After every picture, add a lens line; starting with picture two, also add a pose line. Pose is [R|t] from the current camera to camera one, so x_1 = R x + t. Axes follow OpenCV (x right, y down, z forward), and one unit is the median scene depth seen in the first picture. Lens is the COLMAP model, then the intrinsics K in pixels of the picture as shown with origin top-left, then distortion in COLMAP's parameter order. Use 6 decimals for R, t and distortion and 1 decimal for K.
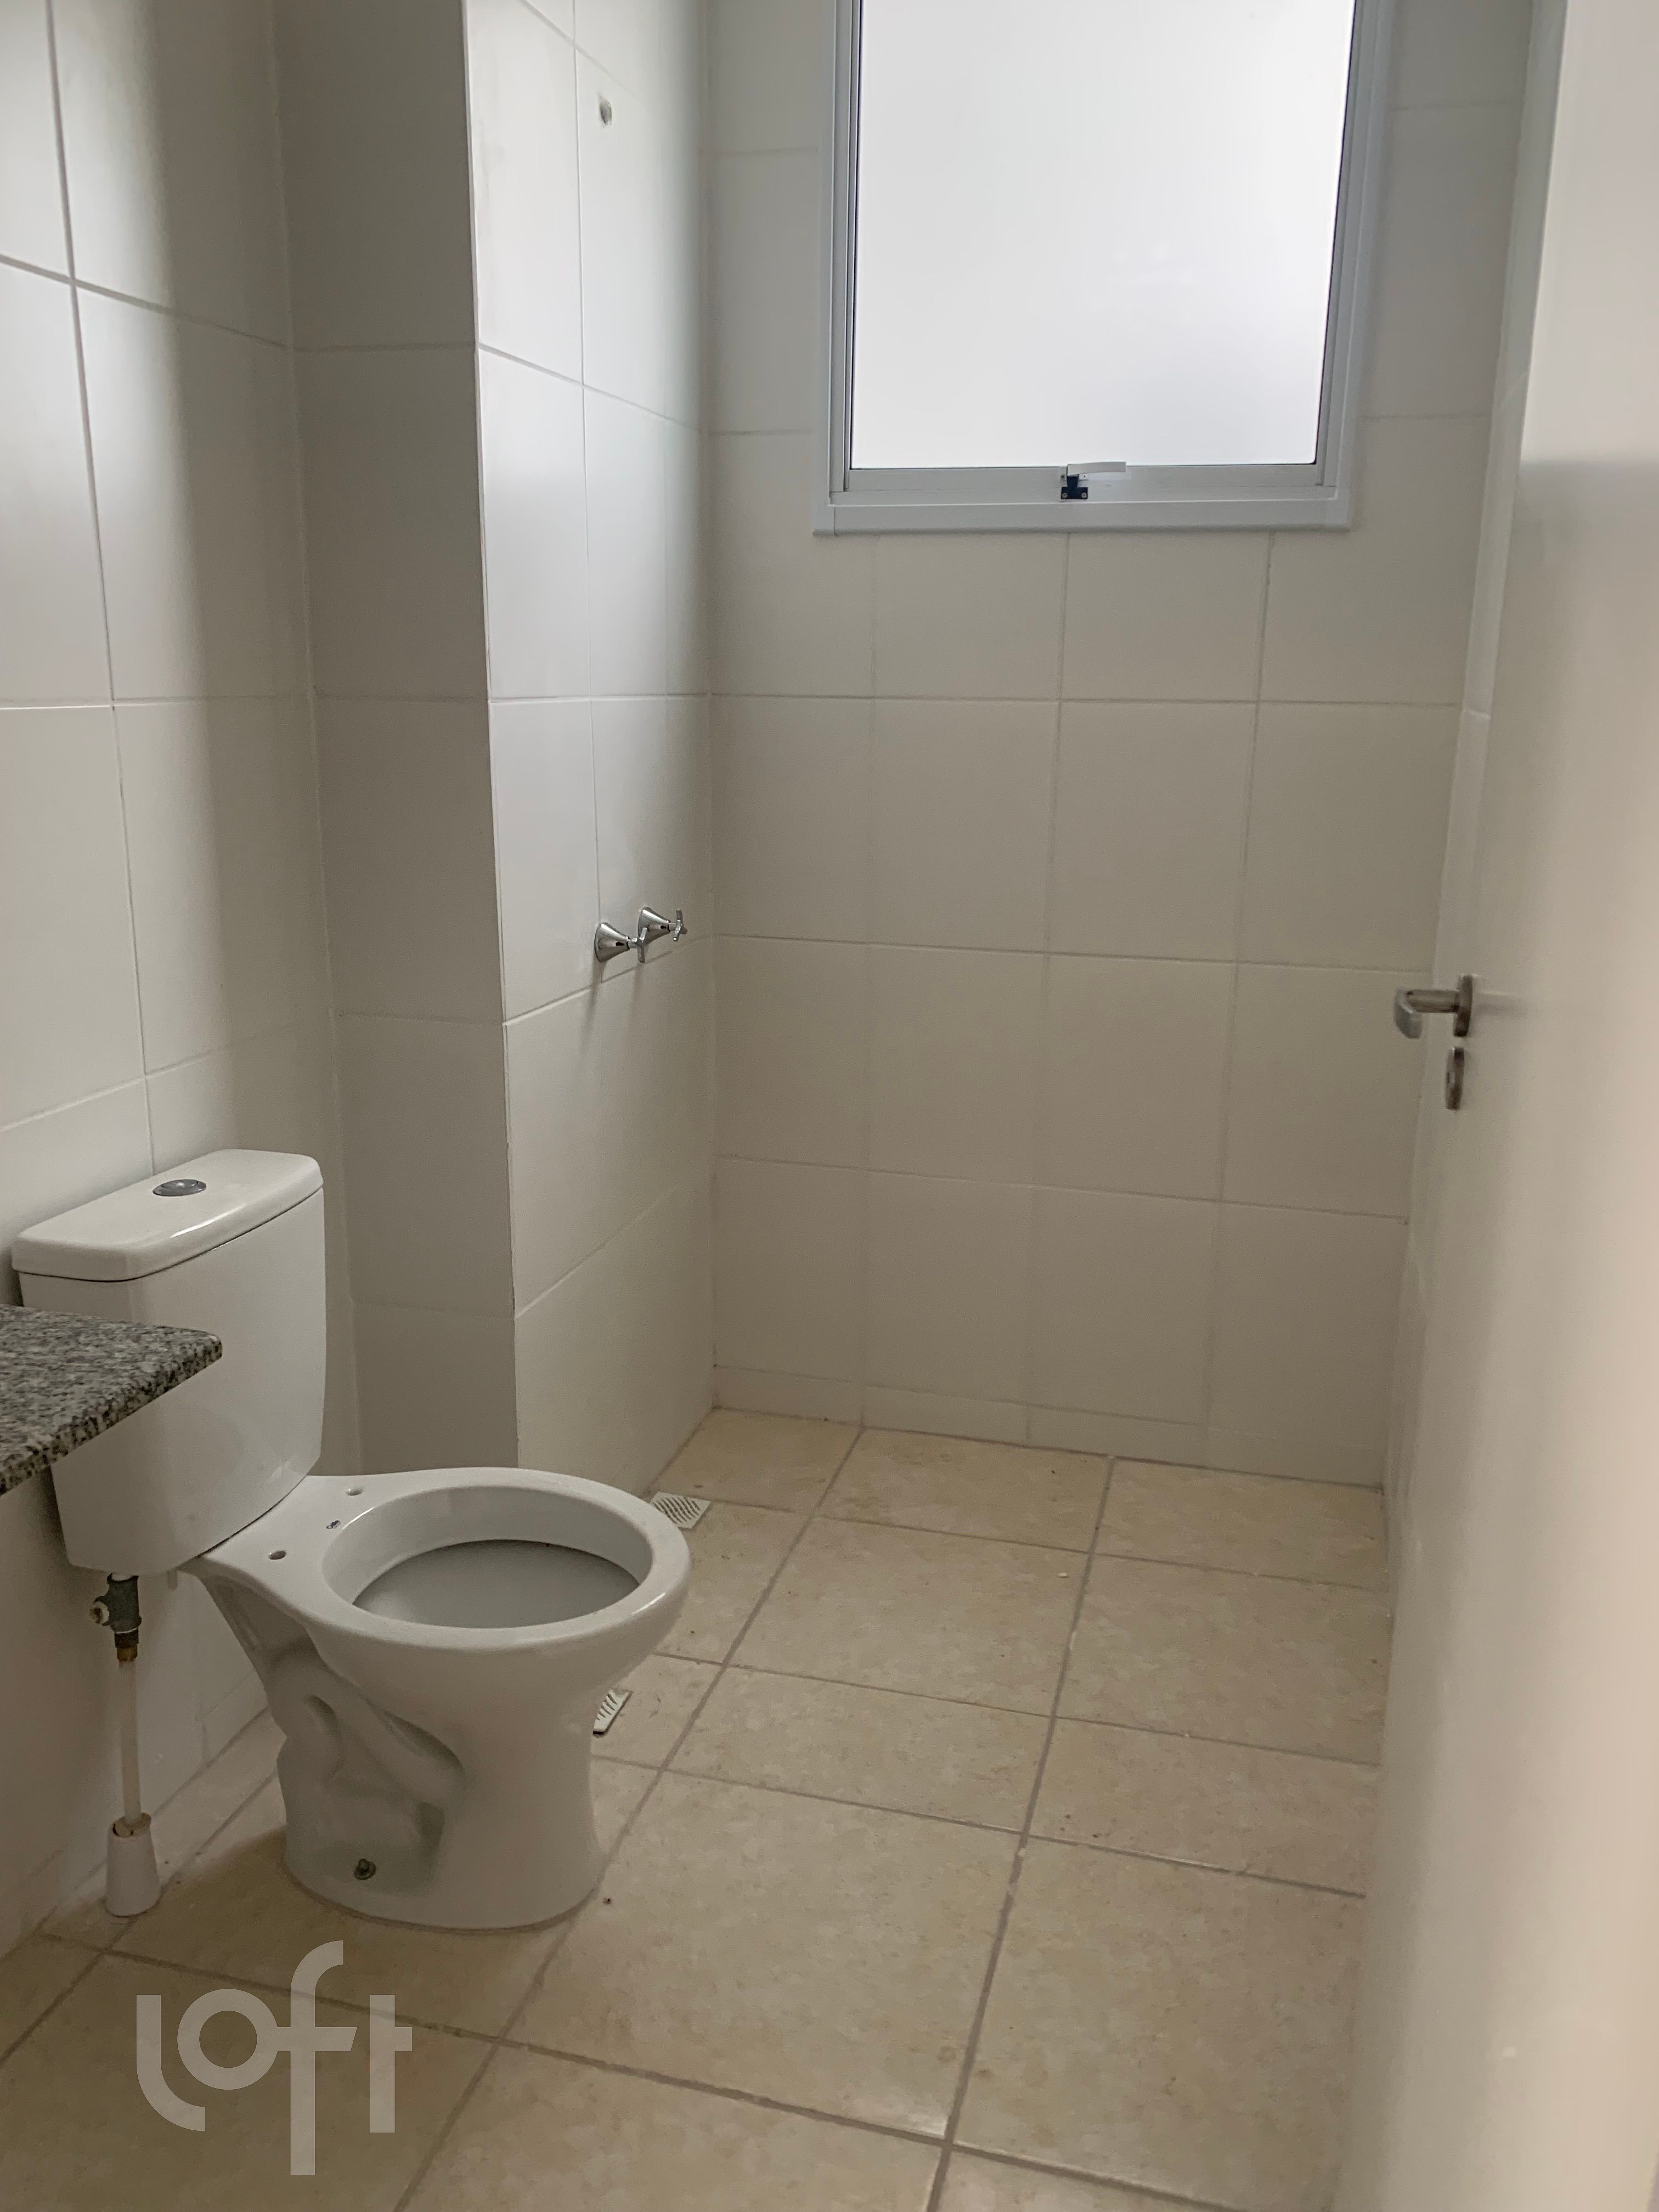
lens RADIAL K [[1690.5, 0, 832.5], [0, 1690.5, 1101.9], [0, 0, 1]] dist [0.008067, -0.009653]
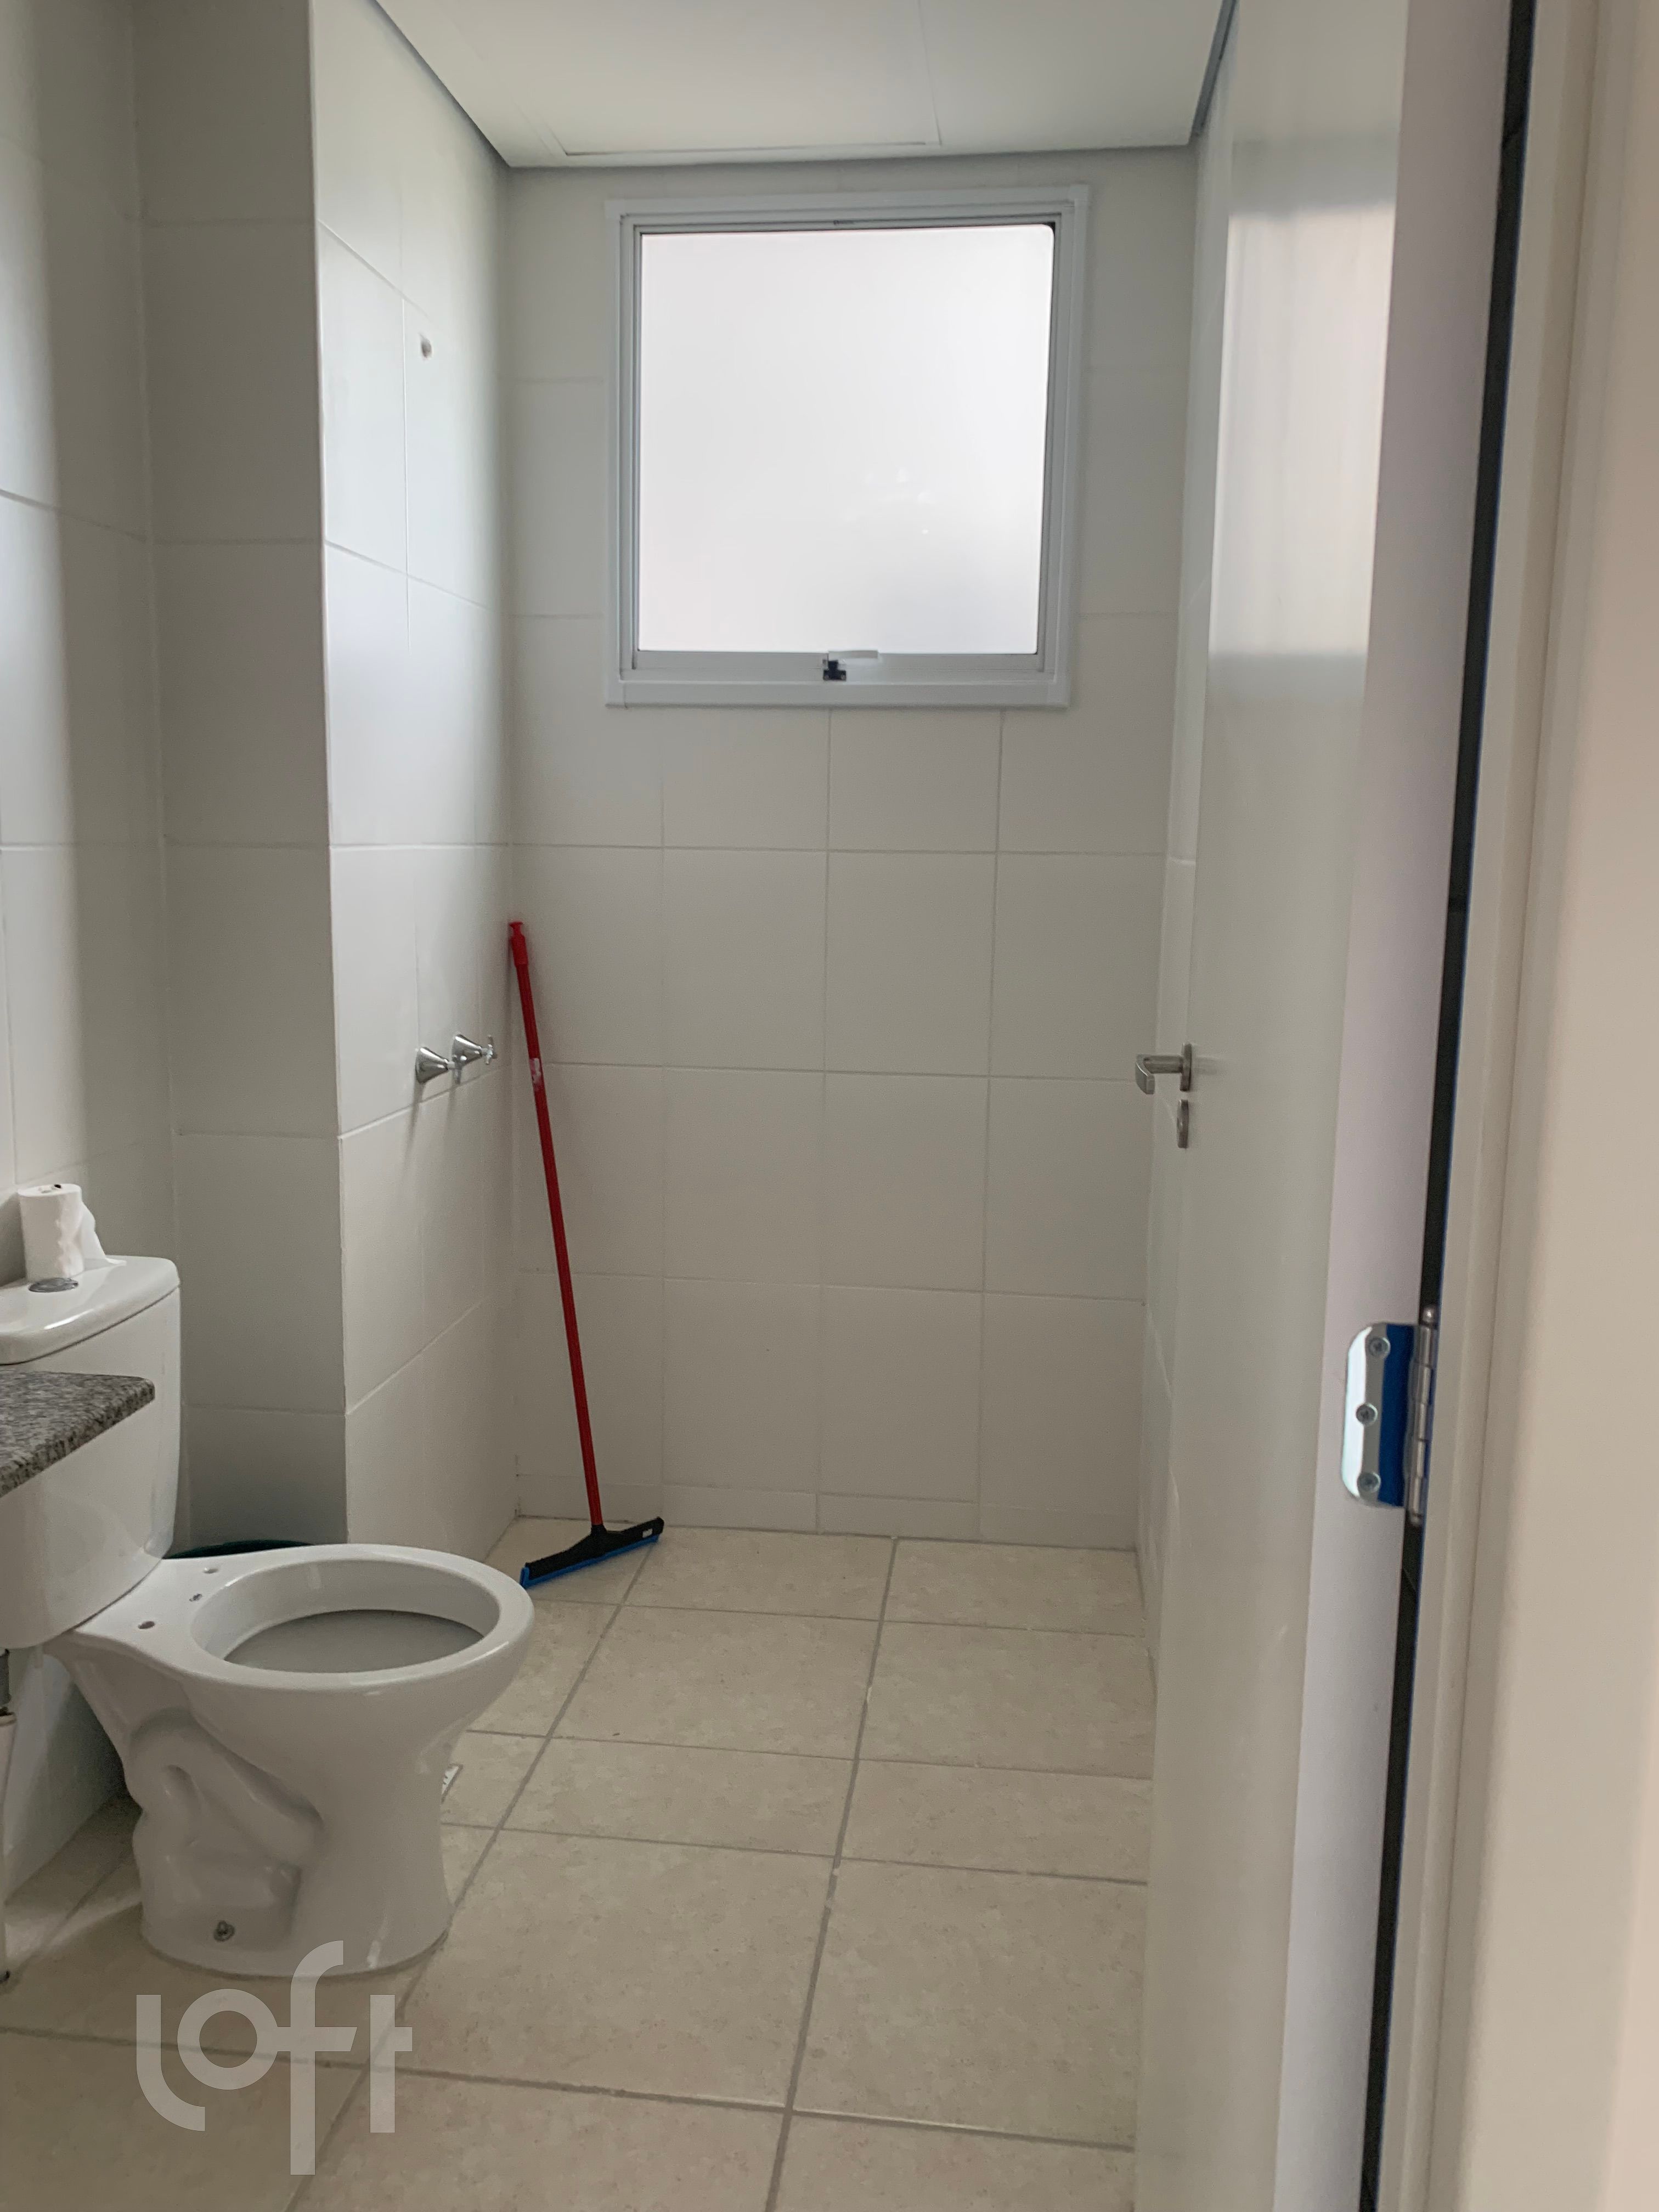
lens RADIAL K [[1708.4, 0, 811.8], [0, 1708.4, 1087.8], [0, 0, 1]] dist [0.011387, -0.002341]
pose [[0.990314, -0.016898, 0.137815, -0.054652], [0.030865, 0.994524, -0.099848, 0.051221], [-0.135373, 0.103134, 0.985412, -0.168096]]
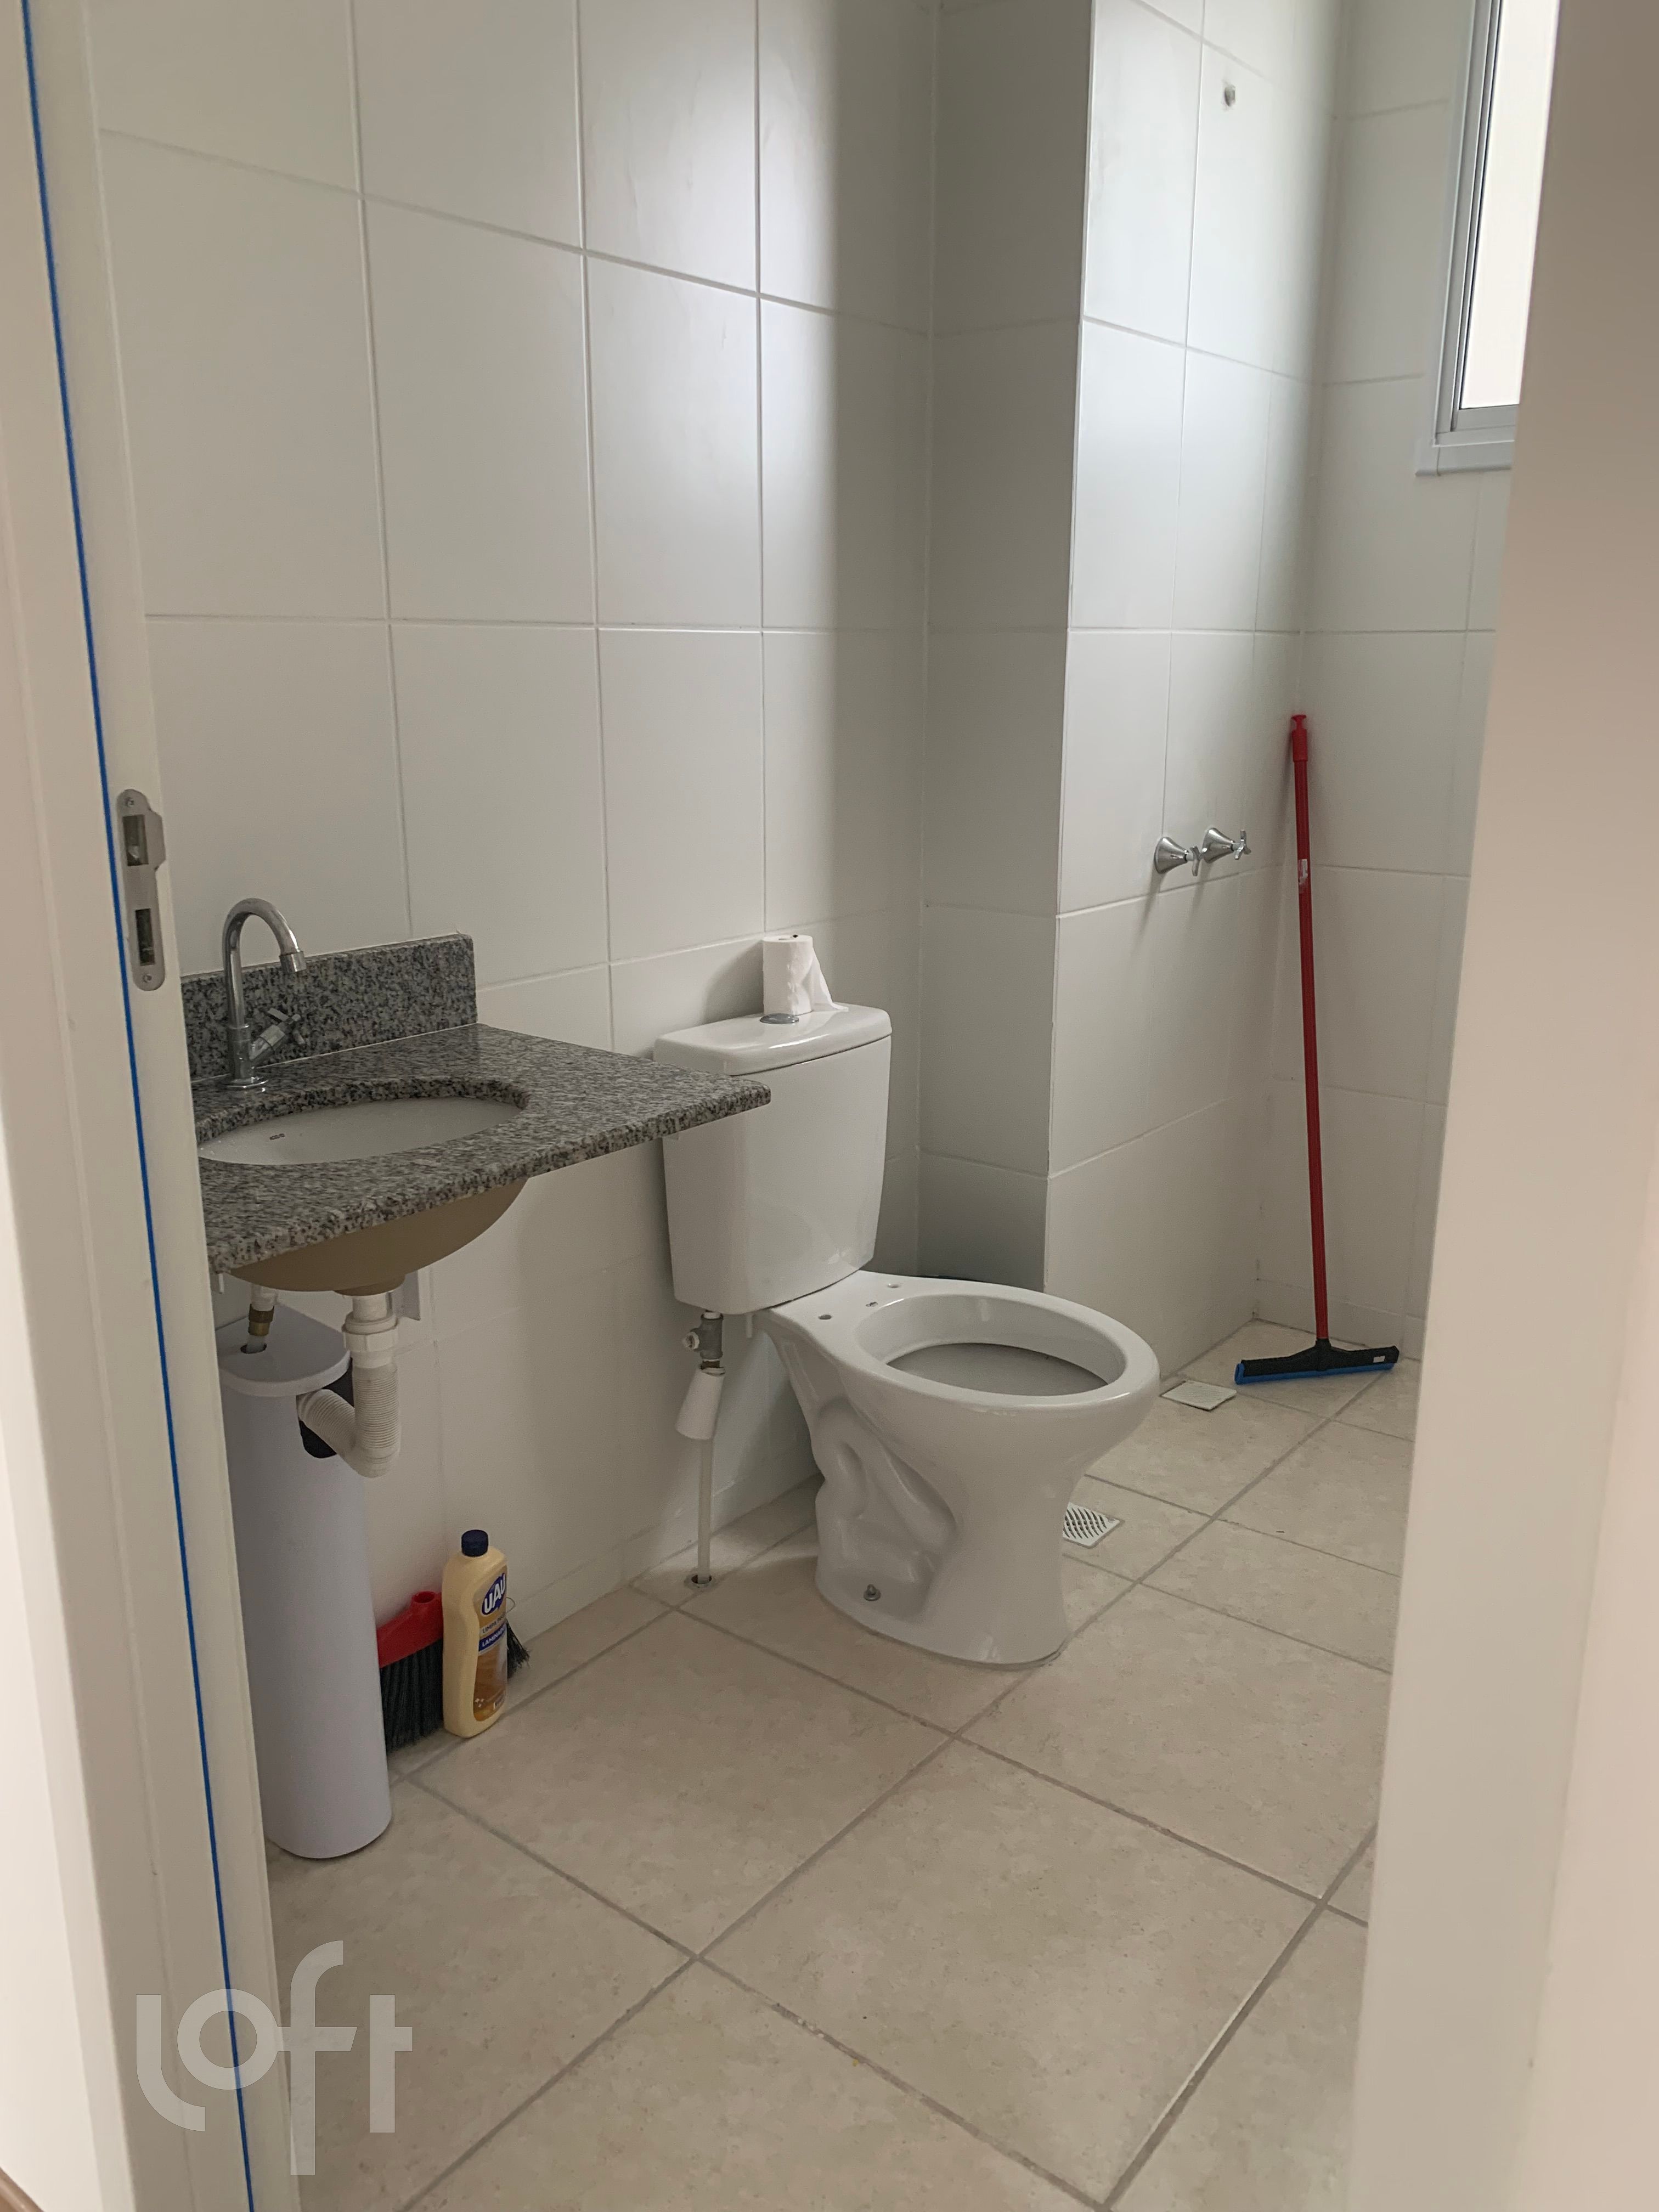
lens RADIAL K [[1703.4, 0, 826.3], [0, 1703.4, 1101.8], [0, 0, 1]] dist [0.064859, -0.075535]
pose [[0.919923, 0.086493, -0.382440, 0.139671], [-0.086591, 0.996099, 0.016991, 0.090082], [0.382418, 0.017486, 0.923824, -0.160225]]
